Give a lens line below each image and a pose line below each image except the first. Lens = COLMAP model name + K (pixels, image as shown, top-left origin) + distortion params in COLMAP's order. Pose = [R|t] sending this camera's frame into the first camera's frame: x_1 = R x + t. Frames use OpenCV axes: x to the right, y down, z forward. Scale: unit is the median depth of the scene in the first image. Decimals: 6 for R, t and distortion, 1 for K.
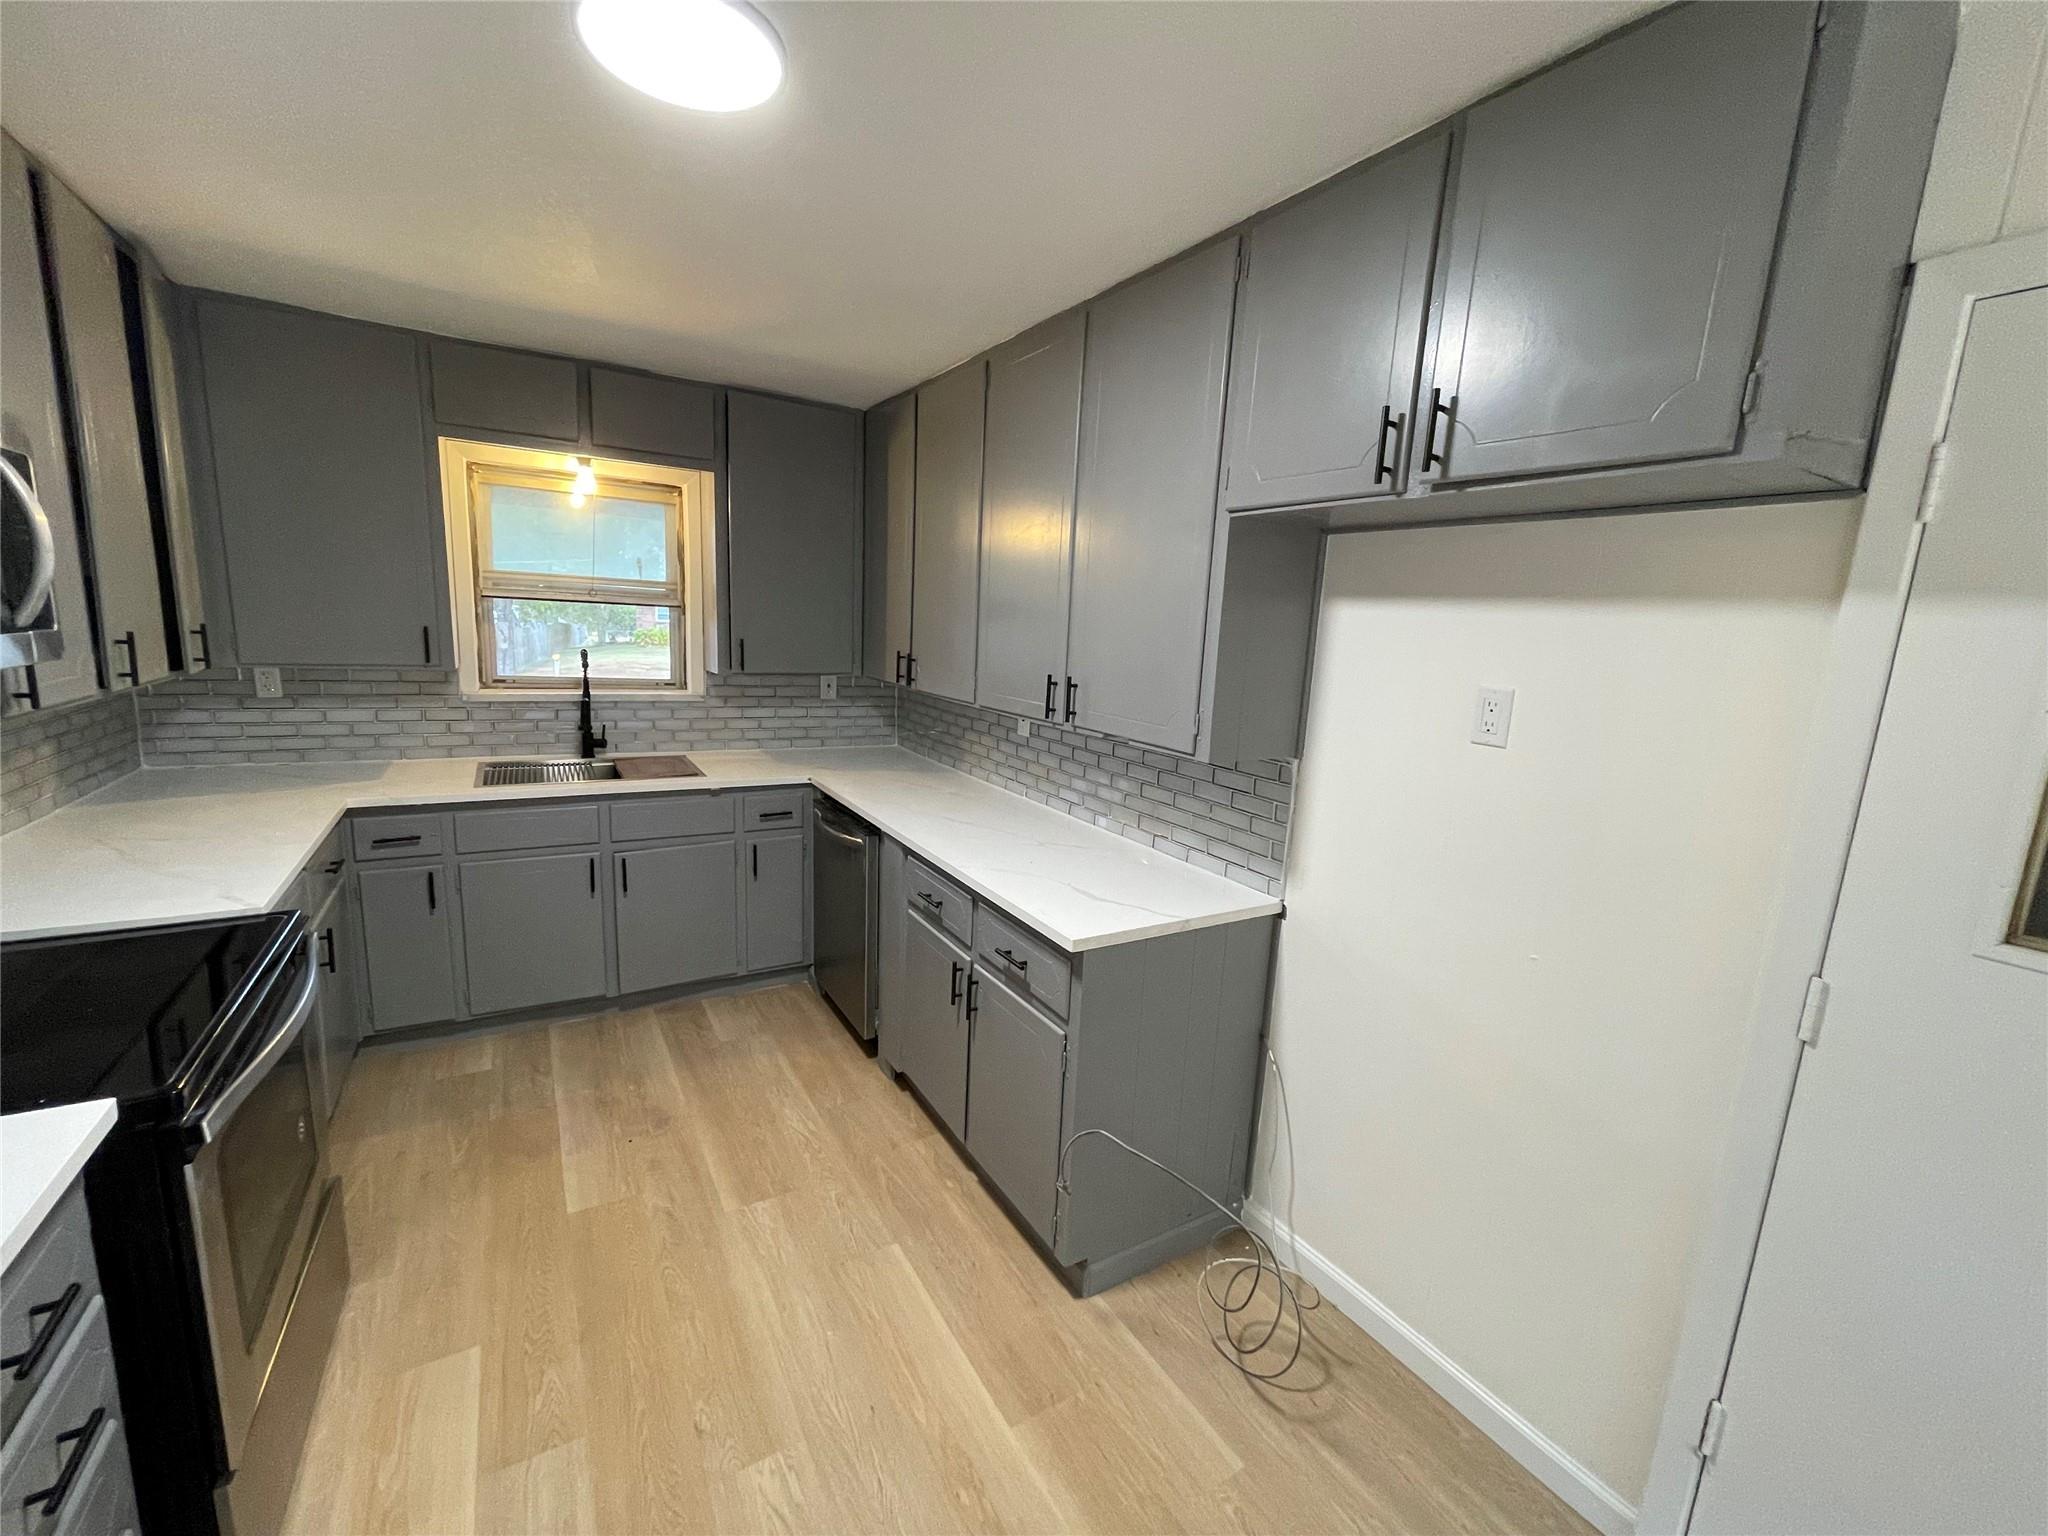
lens RADIAL K [[823.5, 0, 1013.8], [0, 823.5, 766.9], [0, 0, 1]] dist [0.000588, -0.000325]
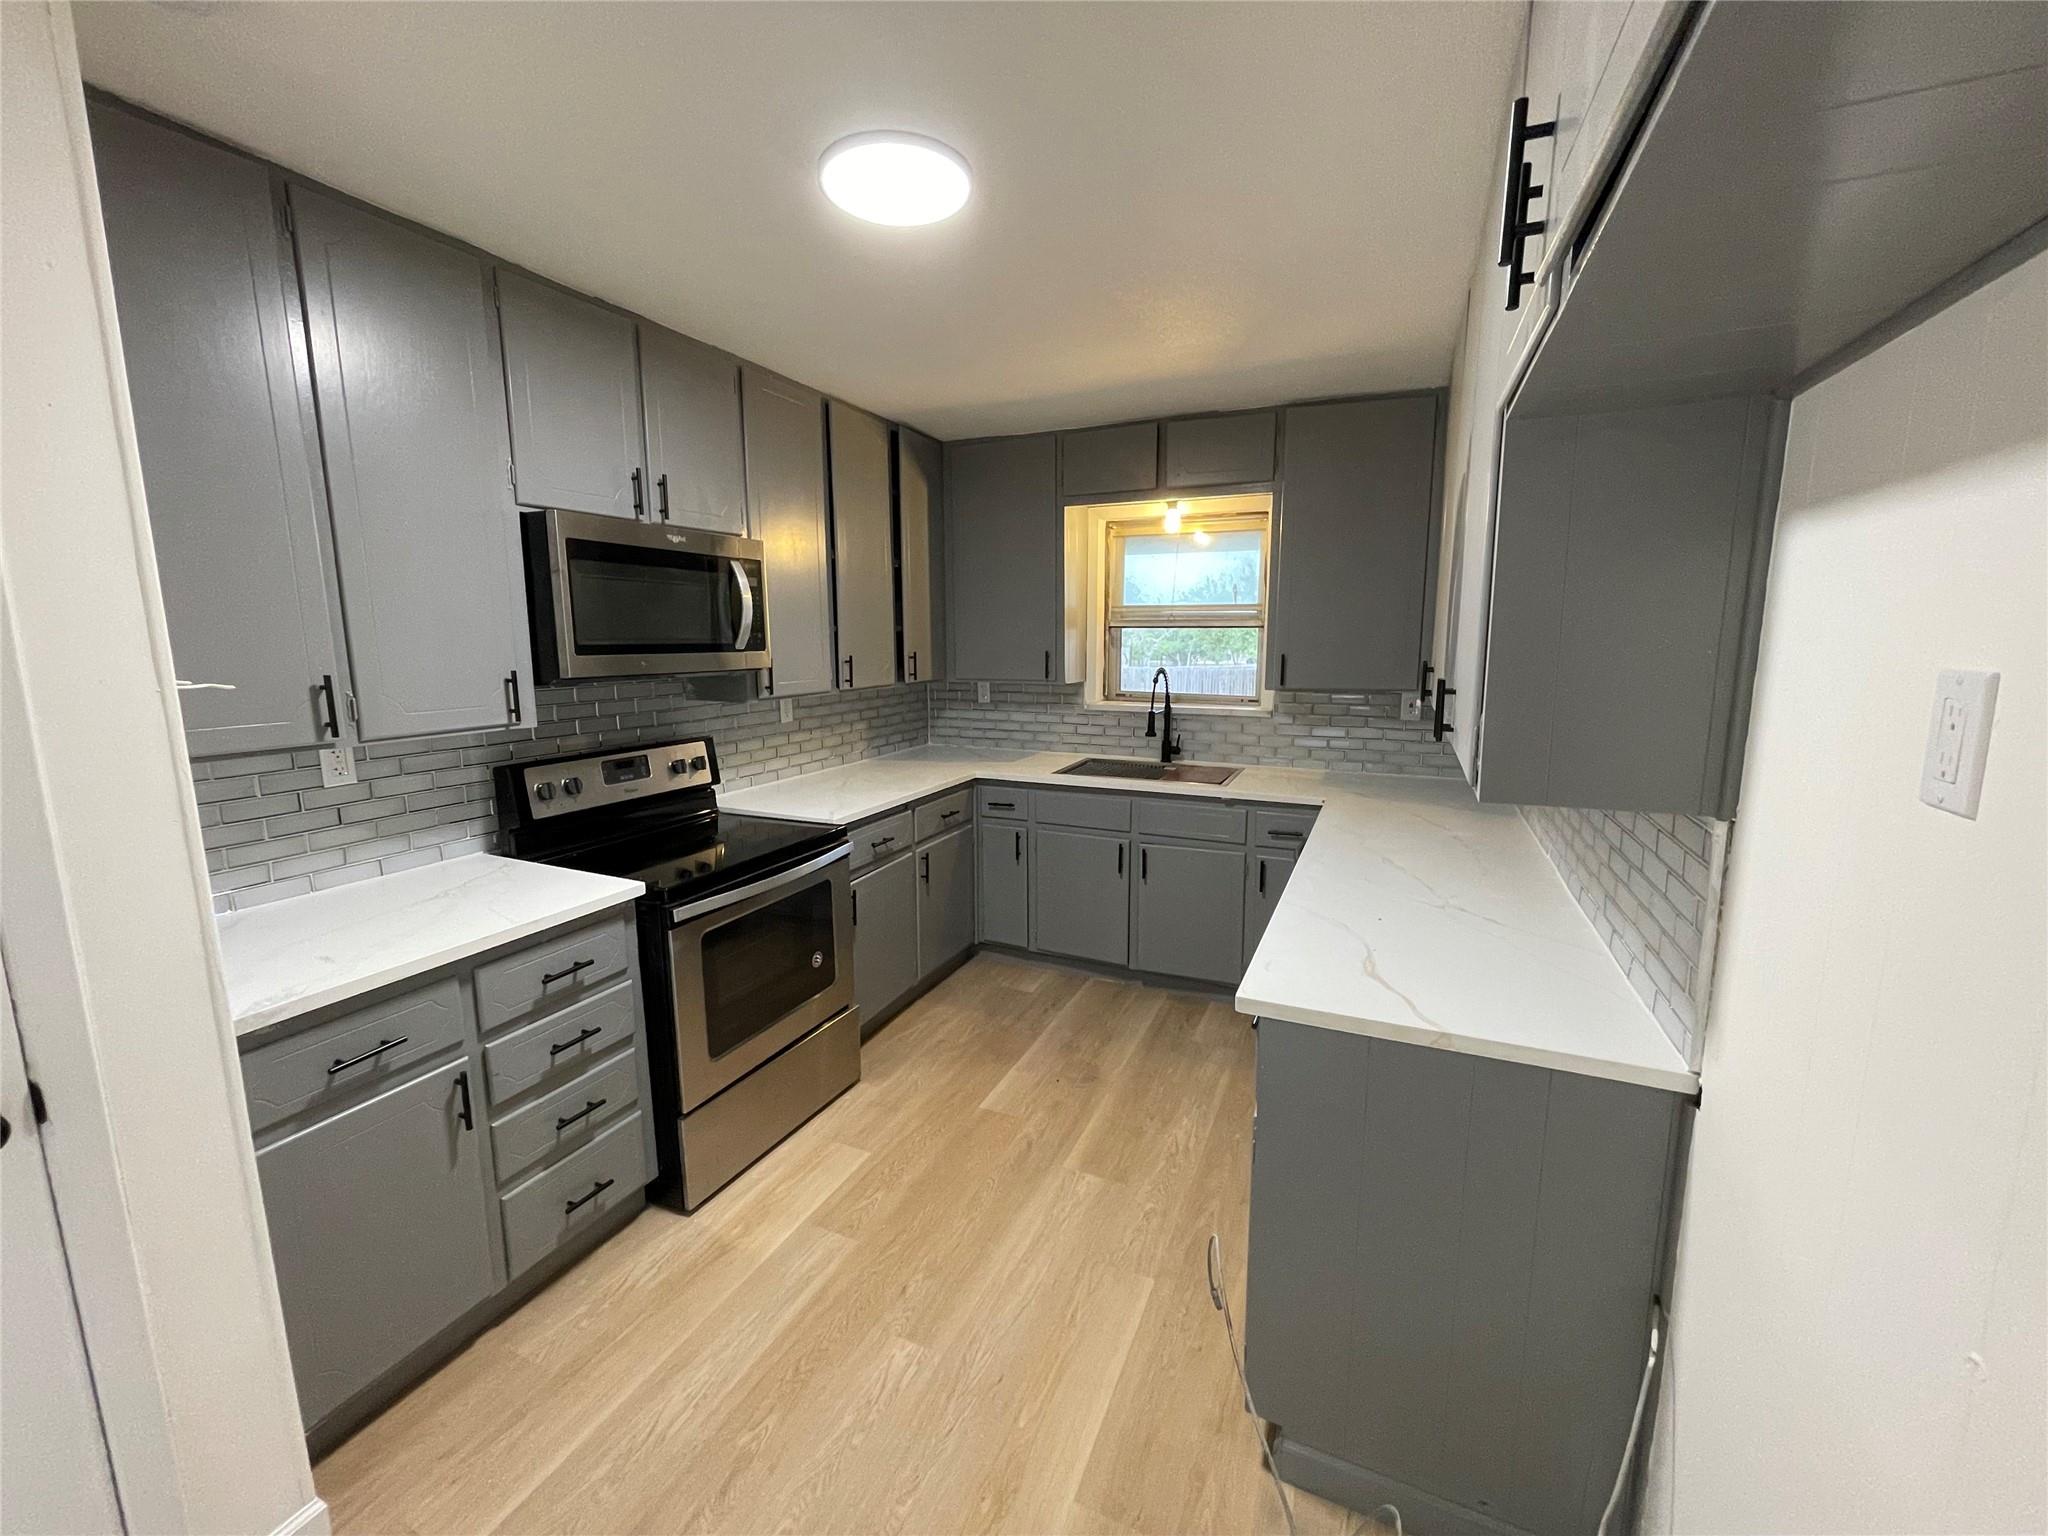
lens RADIAL K [[823.5, 0, 1017.7], [0, 823.5, 766.8], [0, 0, 1]] dist [0.000588, -0.000325]
pose [[0.570345, 0.078277, -0.817667, 0.371185], [-0.112578, 0.993505, 0.016584, -0.000903], [0.813654, 0.082592, 0.575453, 0.214453]]
